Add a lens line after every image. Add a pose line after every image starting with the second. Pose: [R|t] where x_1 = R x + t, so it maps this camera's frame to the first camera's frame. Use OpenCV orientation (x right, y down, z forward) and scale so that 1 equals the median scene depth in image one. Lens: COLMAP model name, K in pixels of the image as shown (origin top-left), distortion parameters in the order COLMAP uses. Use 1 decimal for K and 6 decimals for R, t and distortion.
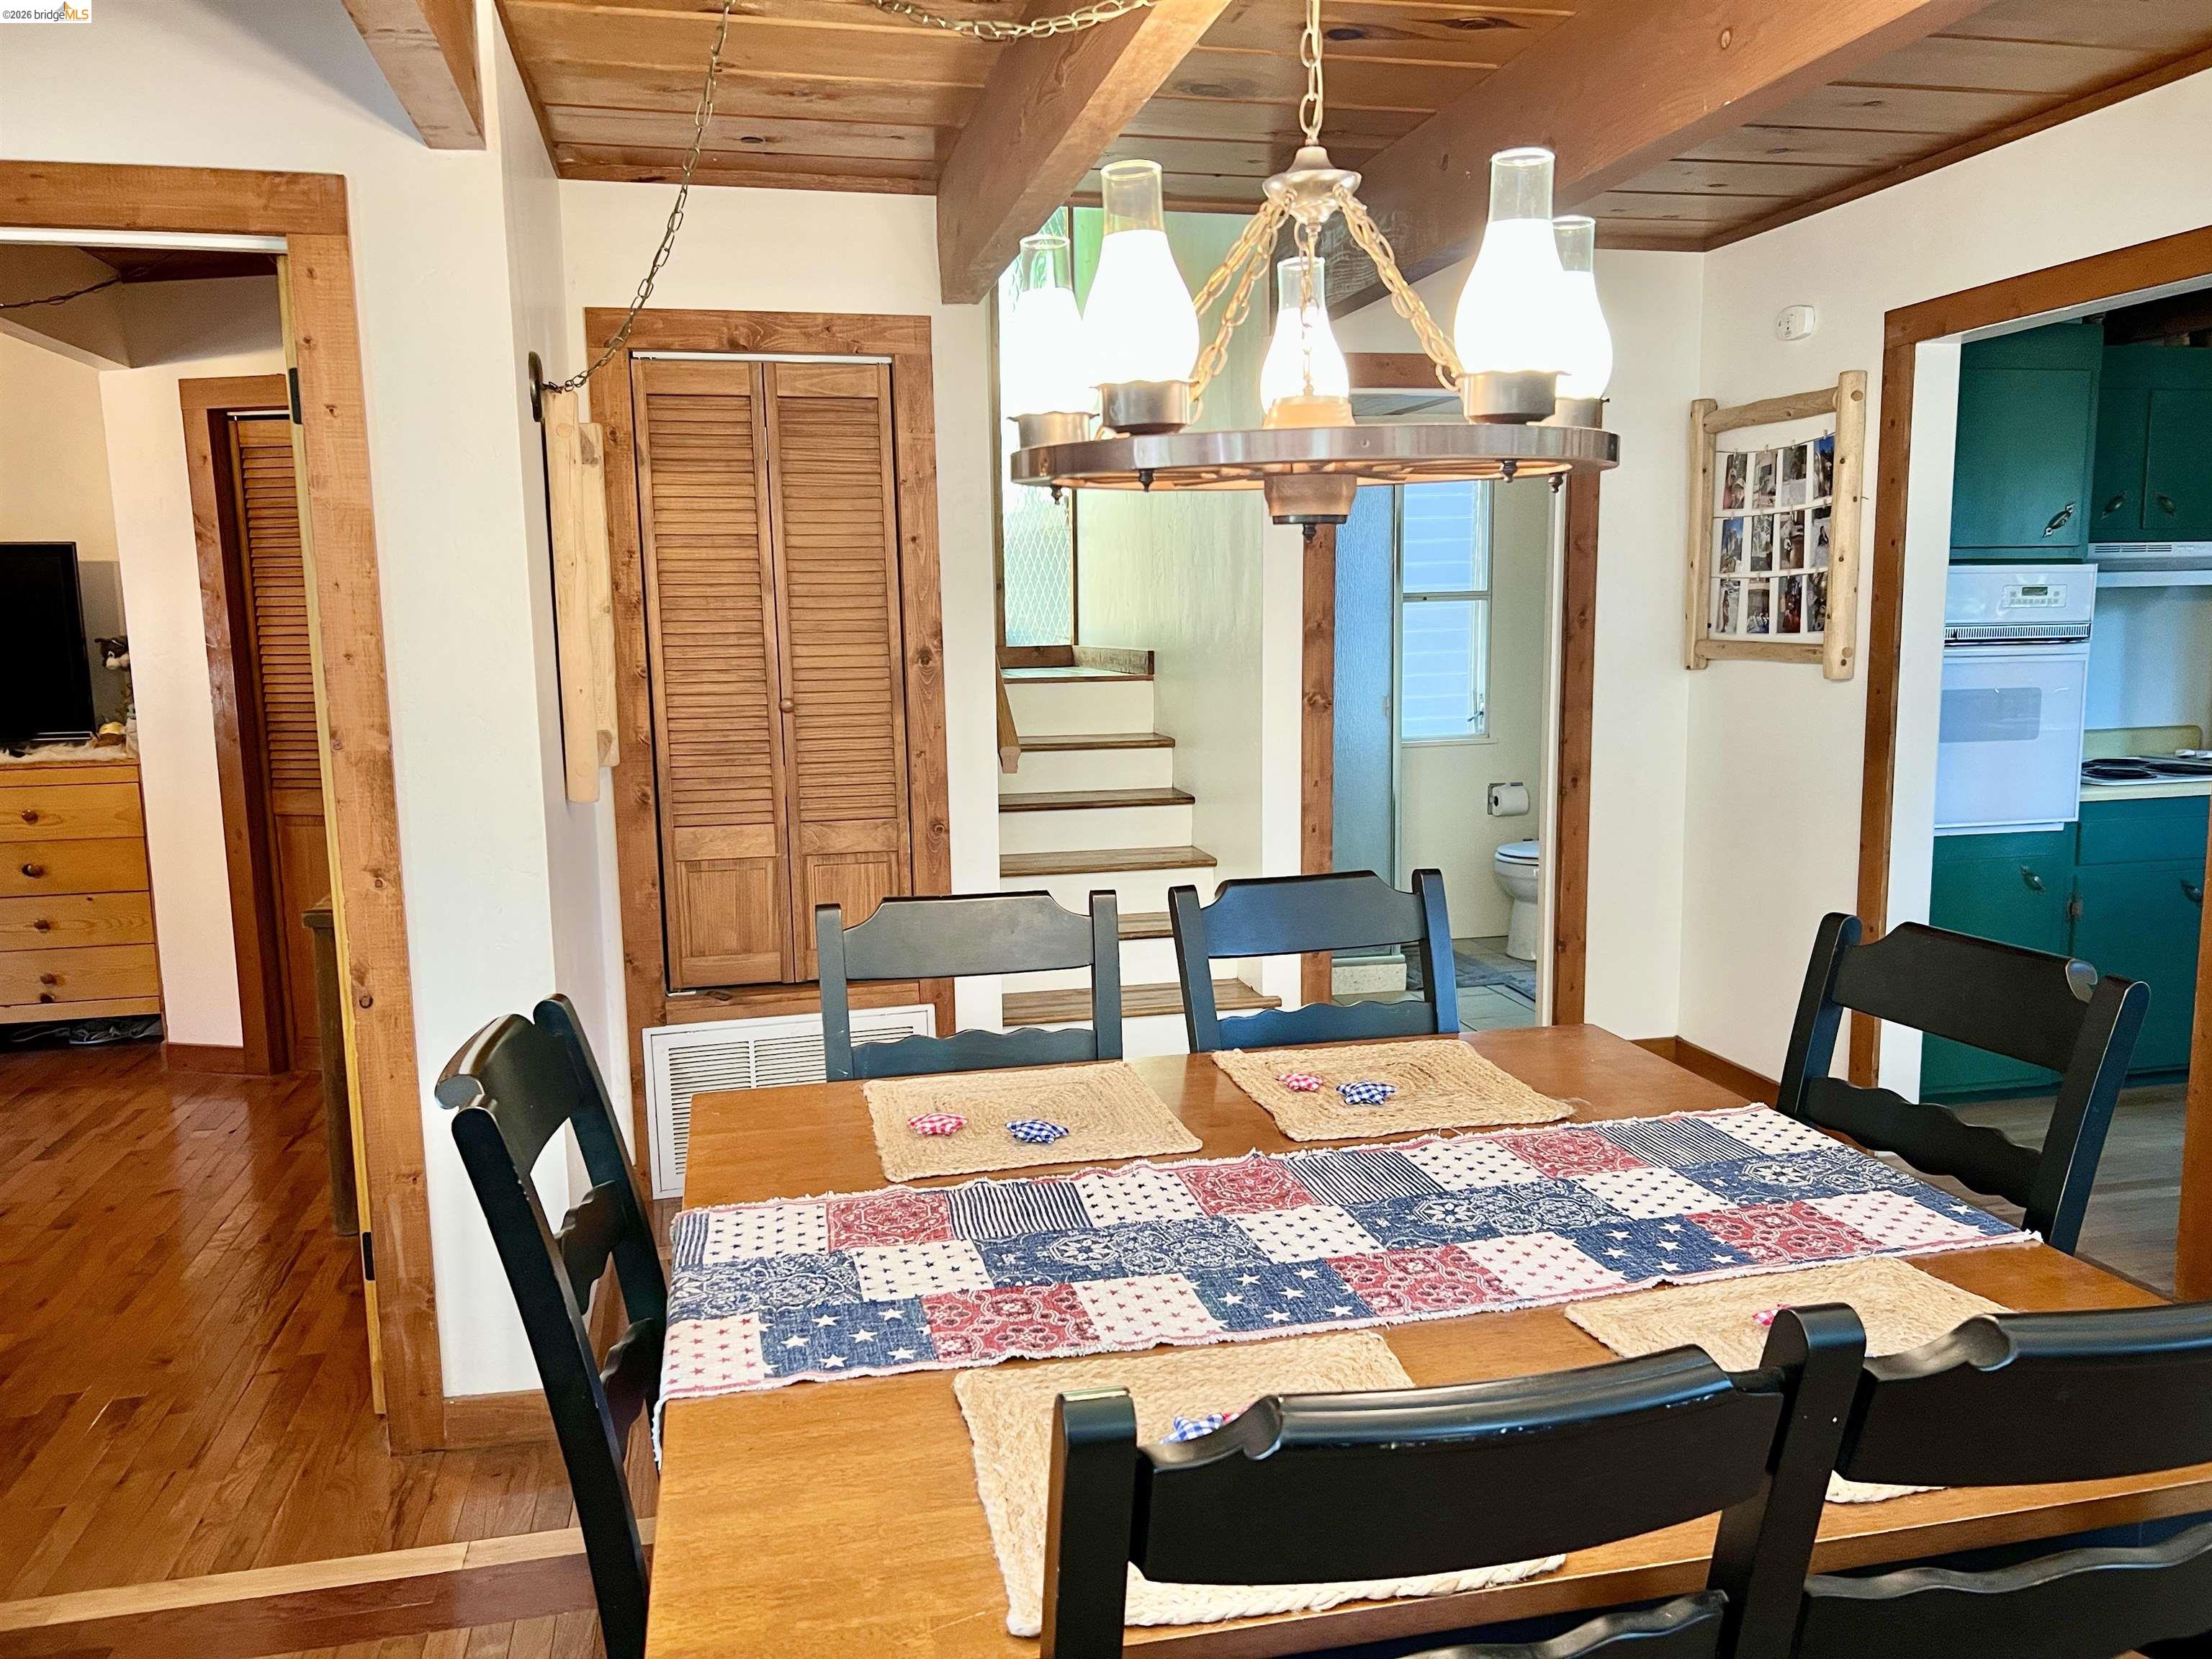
lens RADIAL K [[1672.5, 0, 1112.0], [0, 1672.5, 827.6], [0, 0, 1]] dist [0.014008, 0.003825]
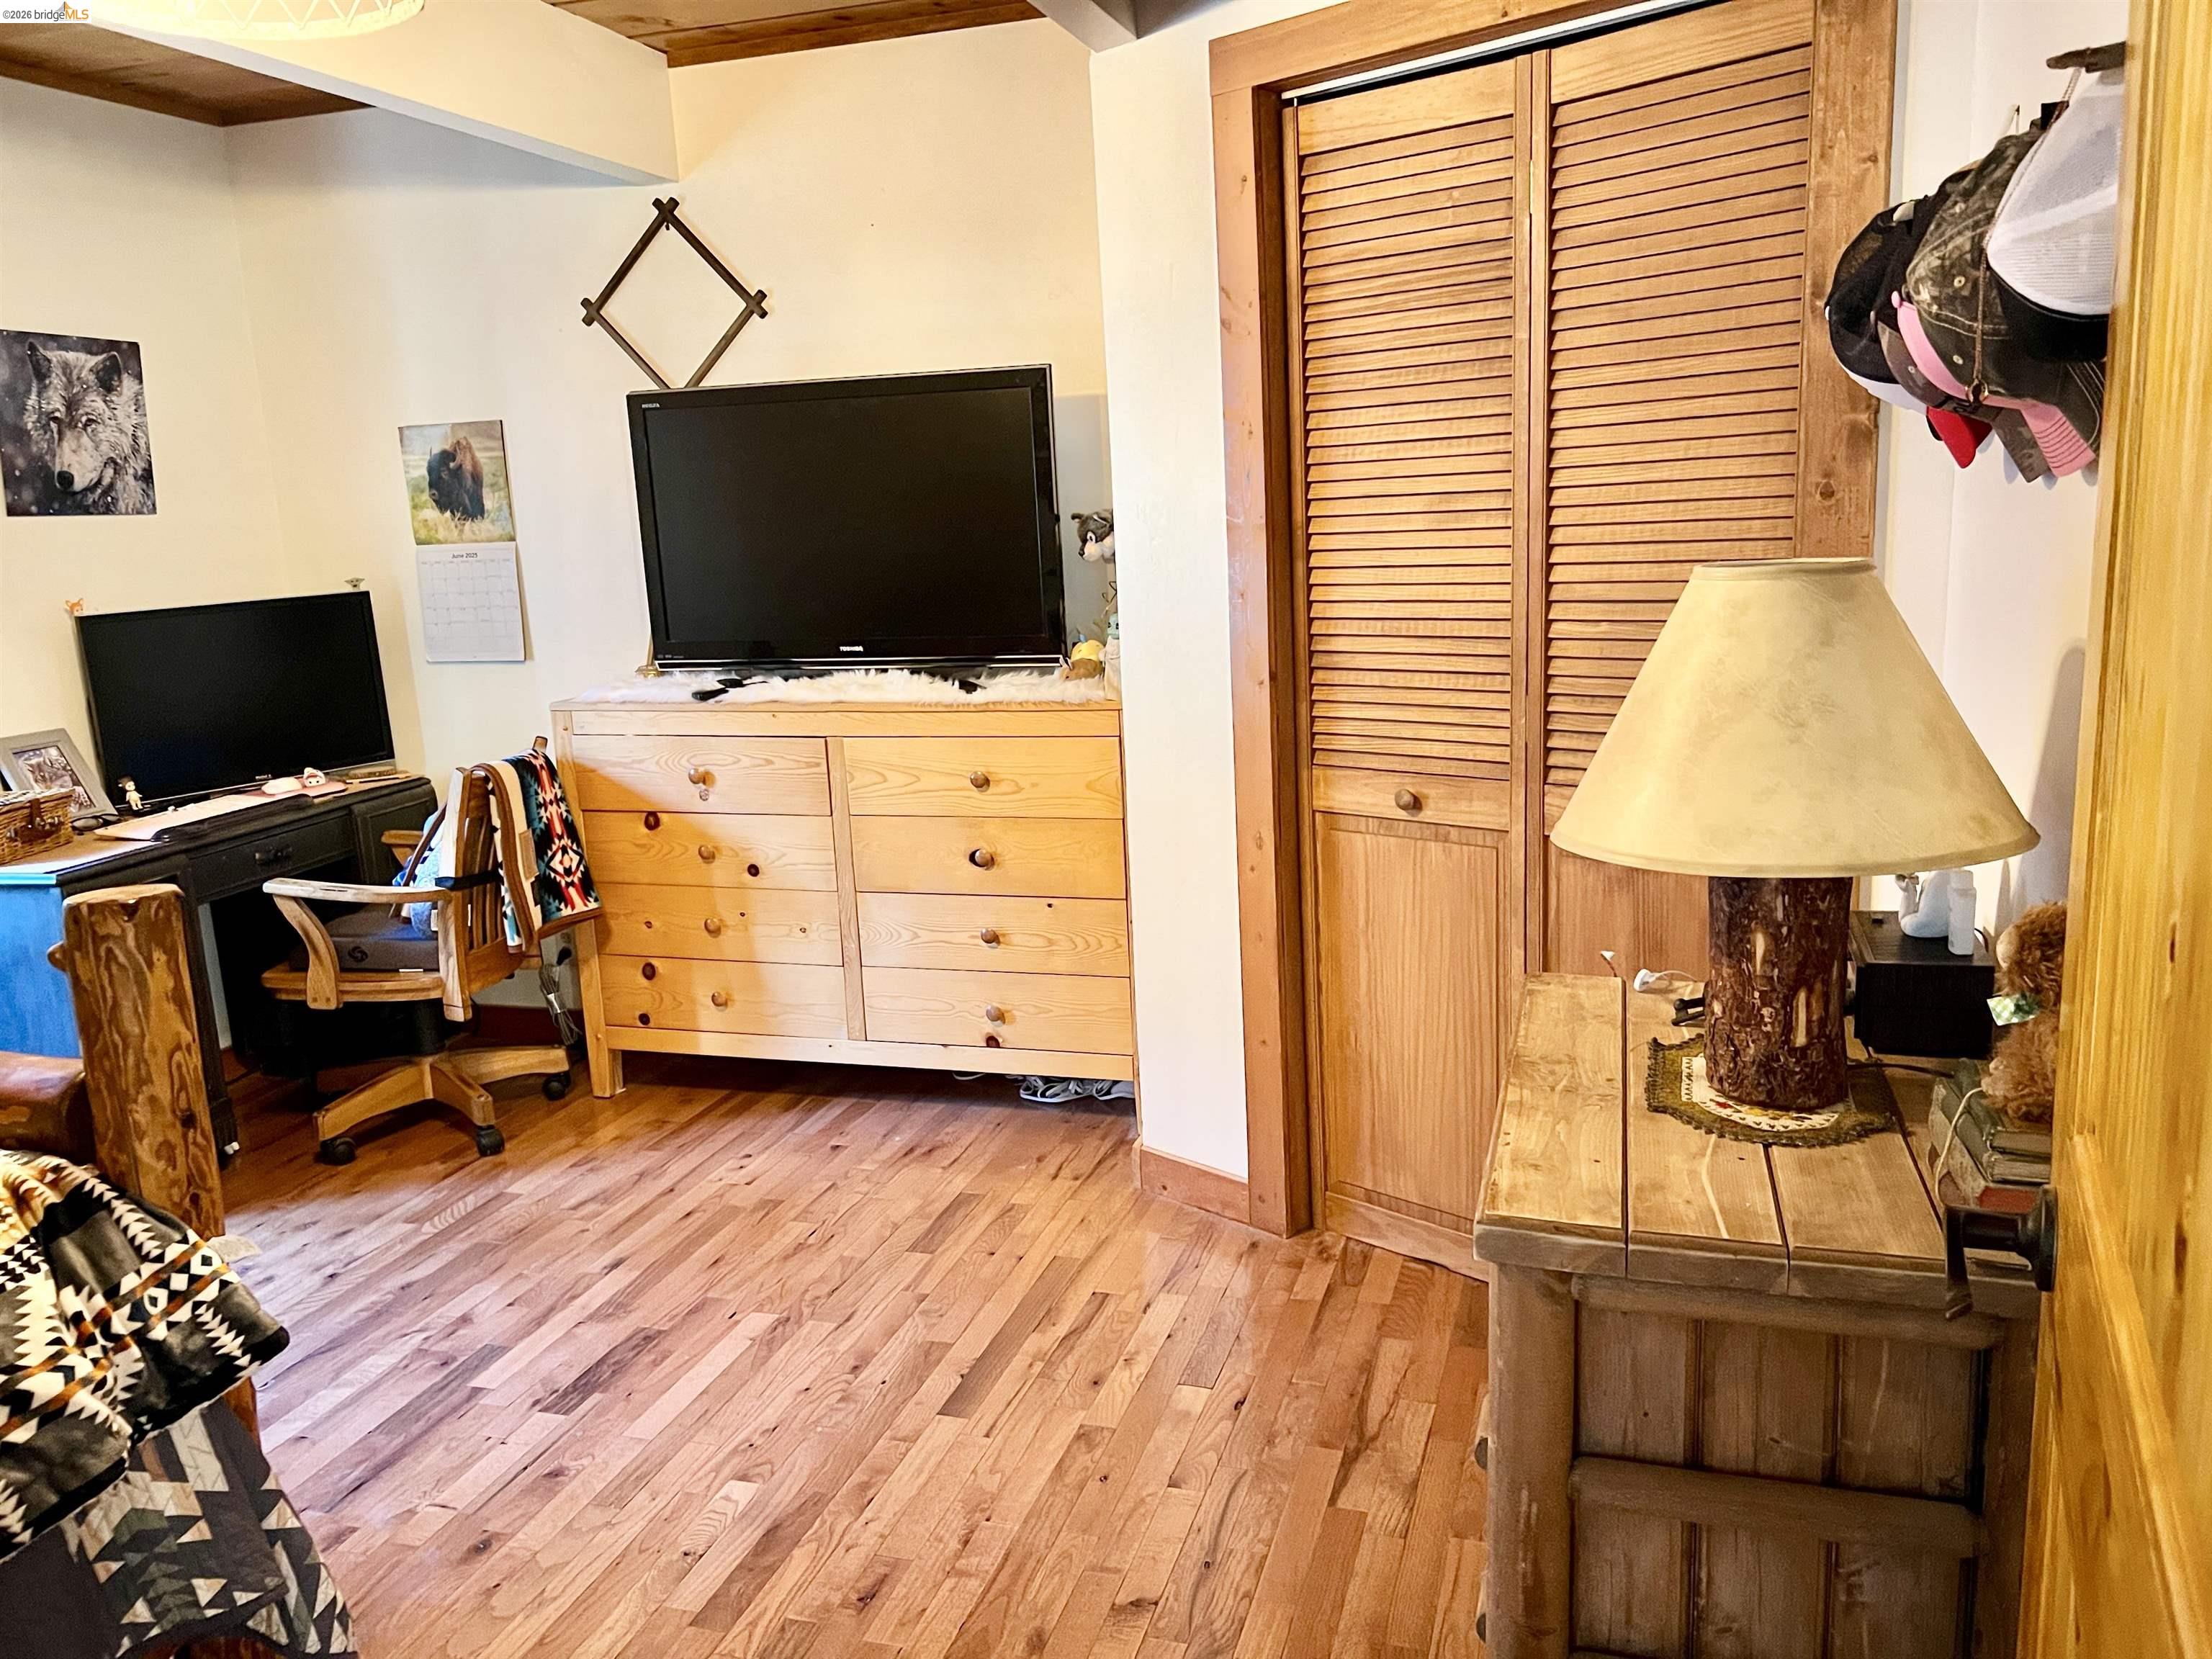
lens RADIAL K [[1653.9, 0, 1119.2], [0, 1653.9, 828.1], [0, 0, 1]] dist [0.035337, -0.037863]
pose [[0.865027, 0.075481, -0.496015, -0.326018], [-0.038834, 0.995726, 0.083799, -0.056866], [0.500220, -0.053226, 0.864261, 0.561201]]
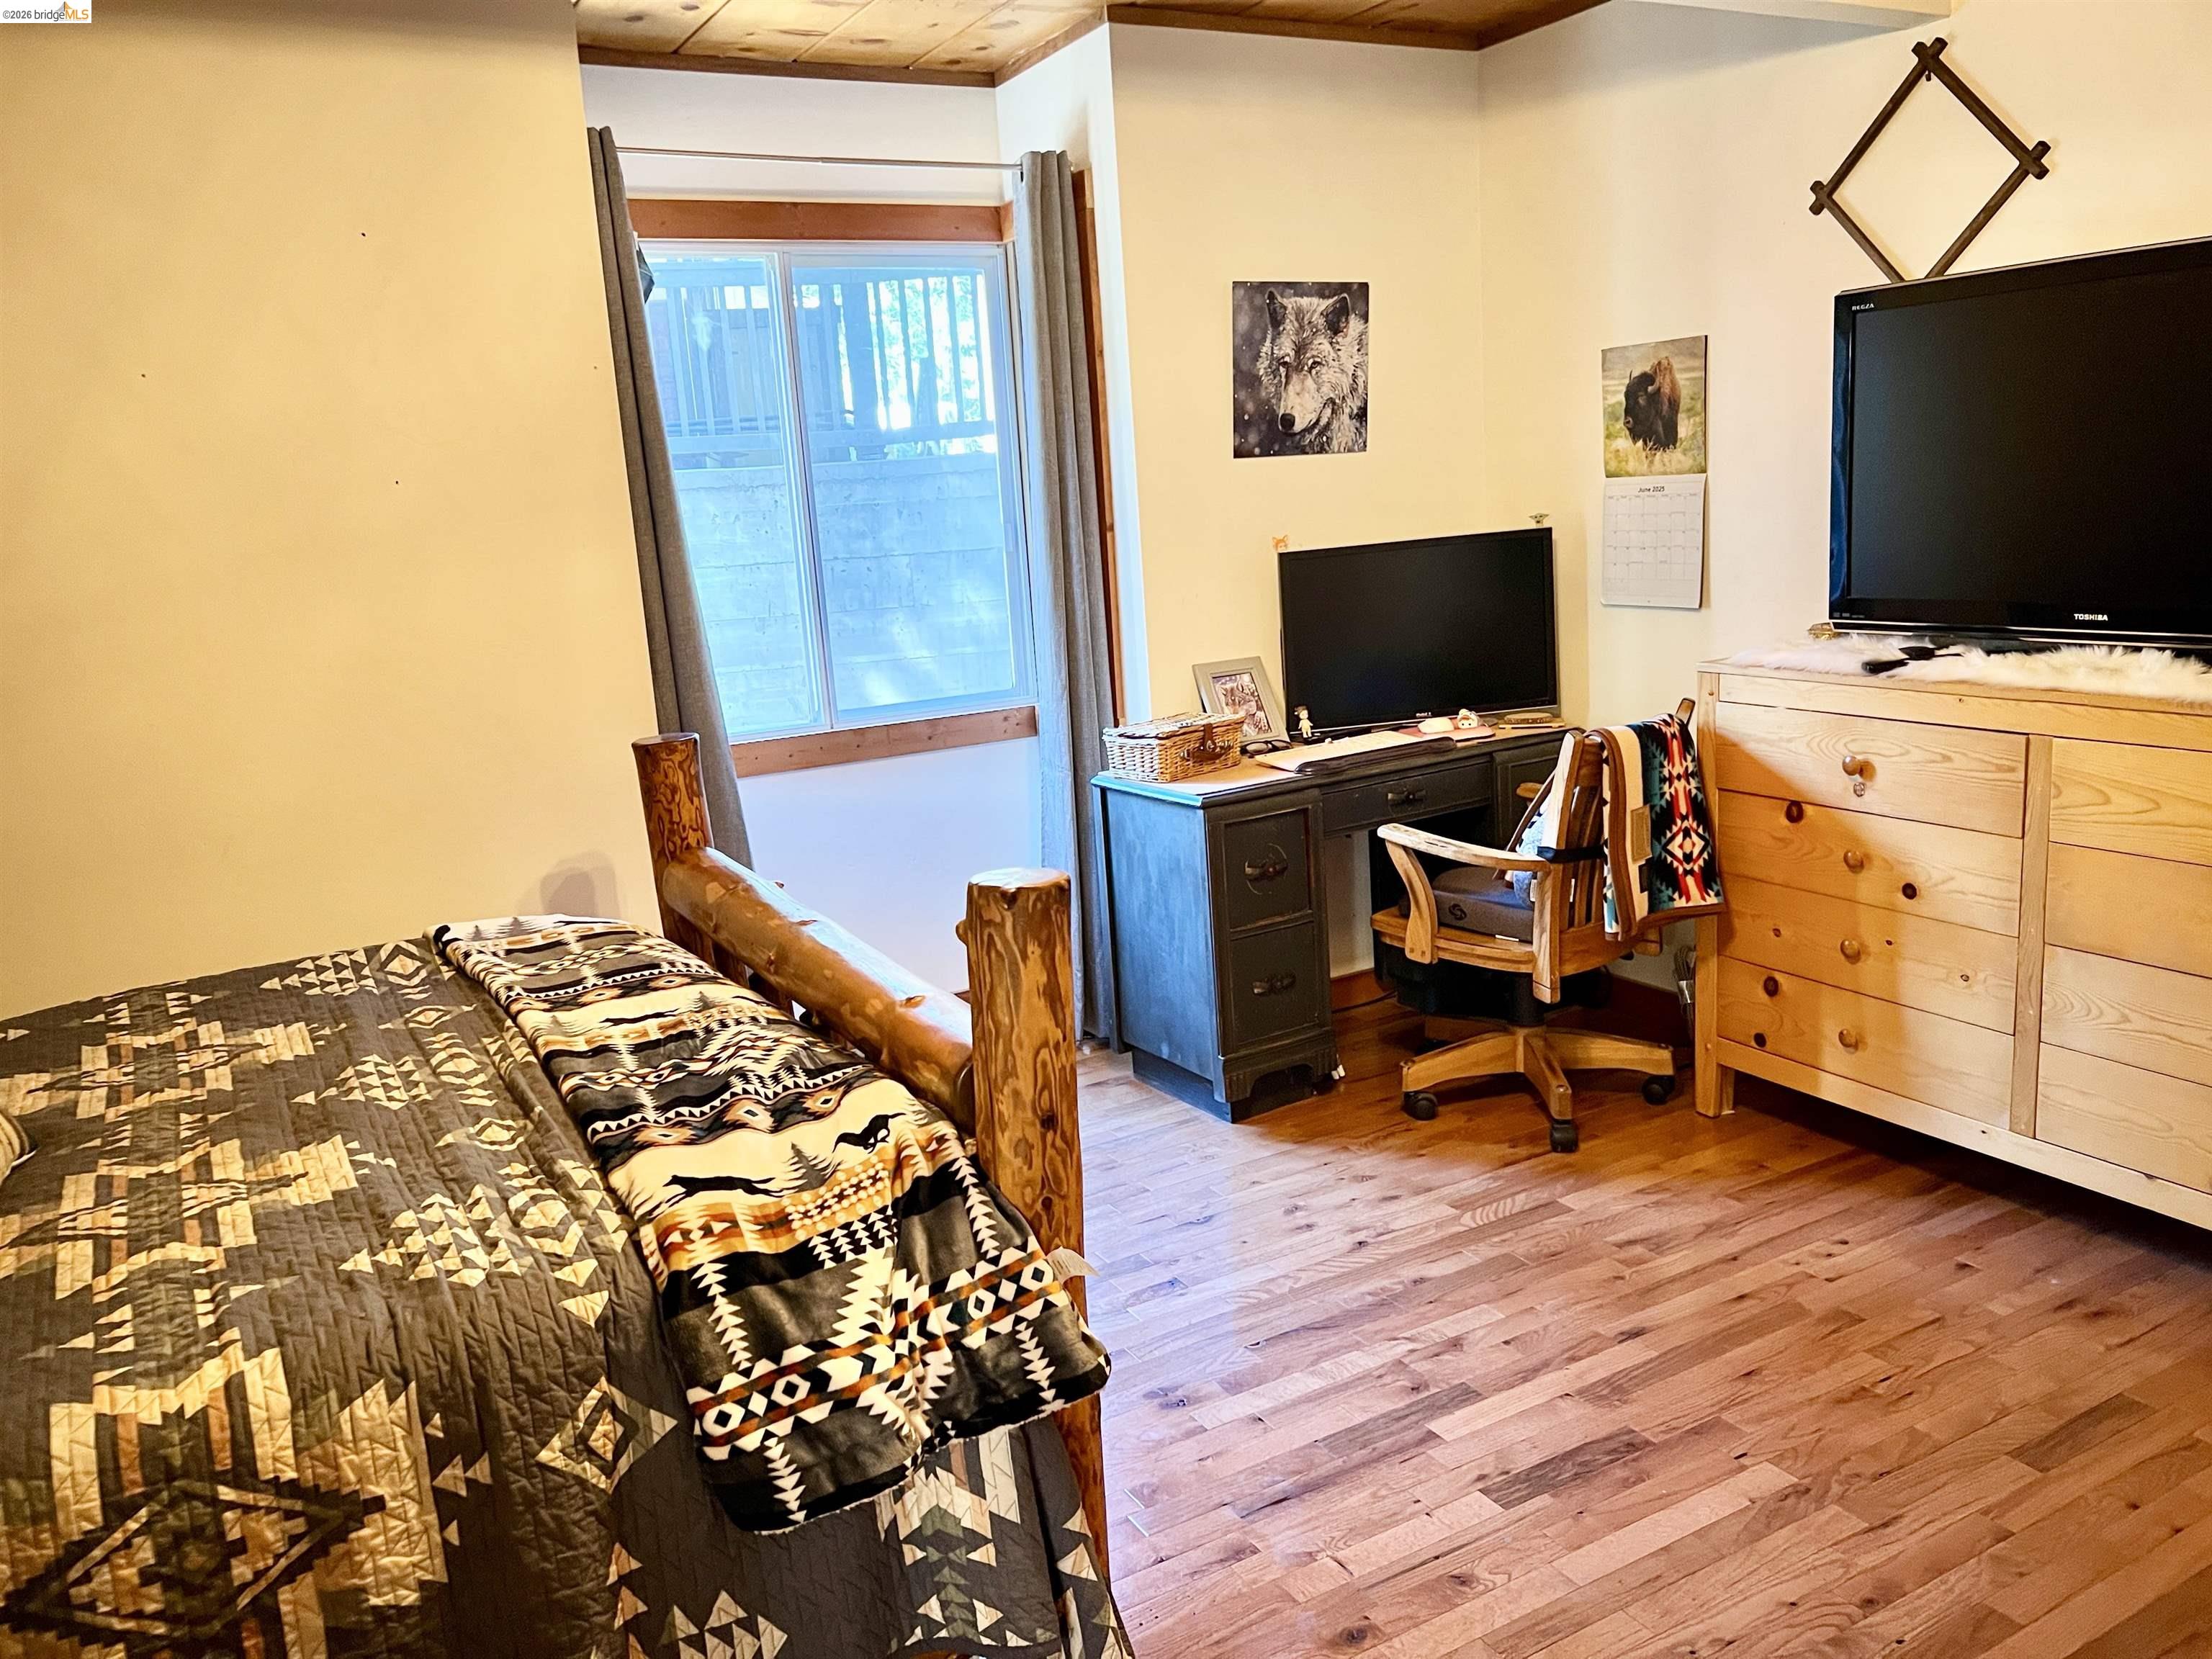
lens RADIAL K [[1653.9, 0, 1119.2], [0, 1653.9, 828.1], [0, 0, 1]] dist [0.035337, -0.037863]
pose [[0.277919, 0.191763, -0.941269, -0.366692], [-0.072810, 0.981258, 0.178411, -0.080159], [0.957841, 0.018950, 0.286673, 0.702552]]
